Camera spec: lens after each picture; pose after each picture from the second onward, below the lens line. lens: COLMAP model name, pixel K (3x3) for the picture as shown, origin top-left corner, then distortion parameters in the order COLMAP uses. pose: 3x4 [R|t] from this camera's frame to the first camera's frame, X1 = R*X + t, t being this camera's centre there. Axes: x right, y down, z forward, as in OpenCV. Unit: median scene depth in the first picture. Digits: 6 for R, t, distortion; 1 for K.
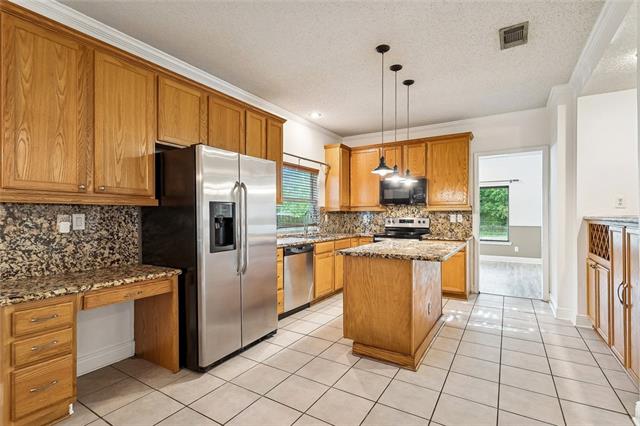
lens RADIAL K [[307.3, 0, 321.2], [0, 307.3, 215.6], [0, 0, 1]] dist [0.001029, 0.000342]
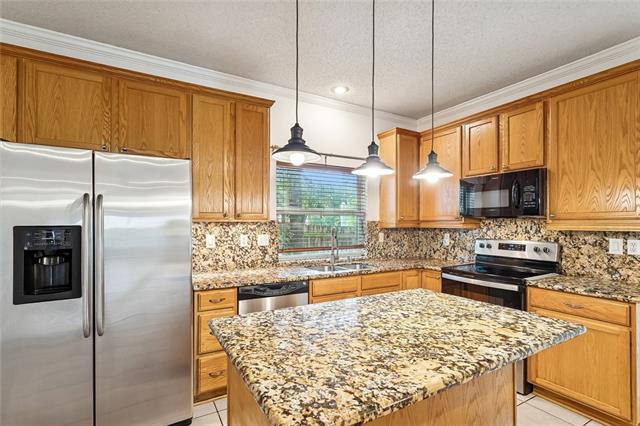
lens RADIAL K [[305.8, 0, 317.8], [0, 305.8, 221.2], [0, 0, 1]] dist [0.001626, 0.000218]
pose [[0.875562, -0.001111, -0.483105, 0.366380], [-0.003063, 0.999964, -0.007852, -0.036708], [0.483097, 0.008355, 0.875527, 0.512481]]
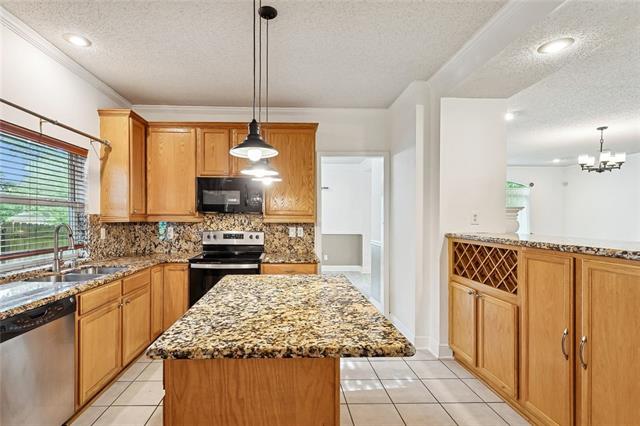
lens RADIAL K [[316.0, 0, 294.5], [0, 316.0, 222.5], [0, 0, 1]] dist [0.001880, 0.000387]
pose [[0.839726, -0.001880, 0.543007, -0.006715], [-0.005411, 0.999915, 0.011829, -0.036226], [-0.542983, -0.012872, 0.839645, 0.467540]]
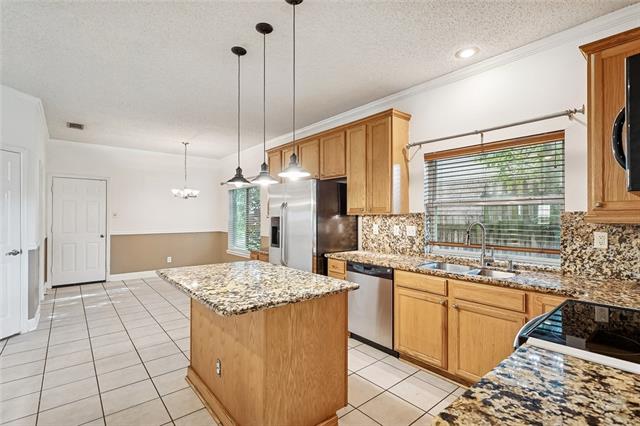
lens RADIAL K [[302.8, 0, 320.0], [0, 302.8, 213.0], [0, 0, 1]] dist [0.002507, 0.000587]
pose [[-0.322718, -0.008055, -0.946461, 0.815044], [-0.001731, 0.999967, -0.007920, -0.037619], [0.946494, -0.000918, -0.322722, 1.262772]]
